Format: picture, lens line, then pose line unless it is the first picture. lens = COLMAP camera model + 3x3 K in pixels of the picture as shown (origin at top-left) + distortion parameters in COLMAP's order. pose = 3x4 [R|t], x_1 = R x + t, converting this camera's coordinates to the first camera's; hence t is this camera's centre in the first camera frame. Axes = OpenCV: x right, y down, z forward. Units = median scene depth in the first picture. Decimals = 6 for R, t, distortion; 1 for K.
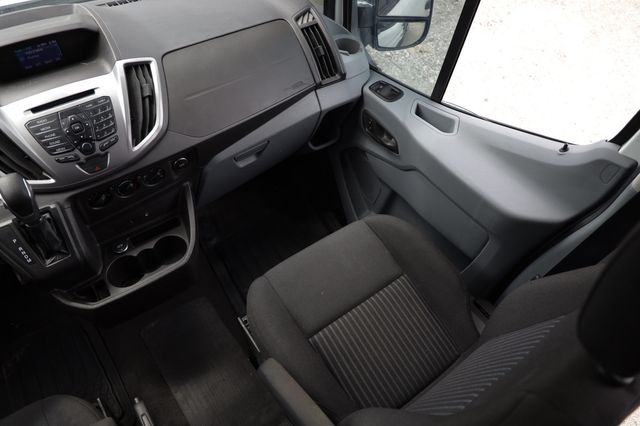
lens RADIAL K [[444.9, 0, 320.0], [0, 444.9, 213.0], [0, 0, 1]] dist [-0.049202, 0.006008]
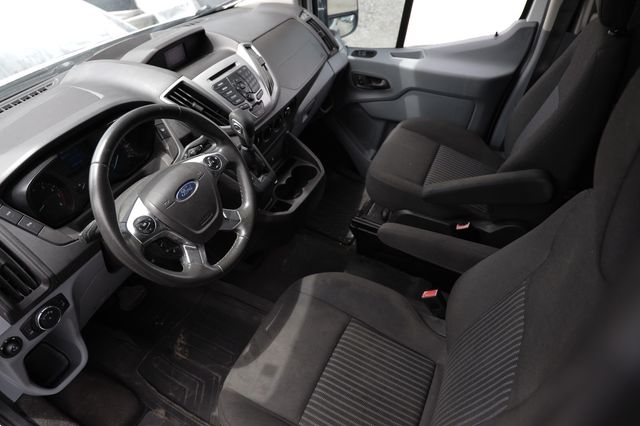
lens RADIAL K [[427.9, 0, 320.0], [0, 427.9, 213.0], [0, 0, 1]] dist [-0.039129, 0.001650]
pose [[0.871012, -0.352488, 0.342184, -0.686278], [0.401071, 0.912462, -0.080968, 0.278324], [-0.283689, 0.207764, 0.936138, -0.180818]]
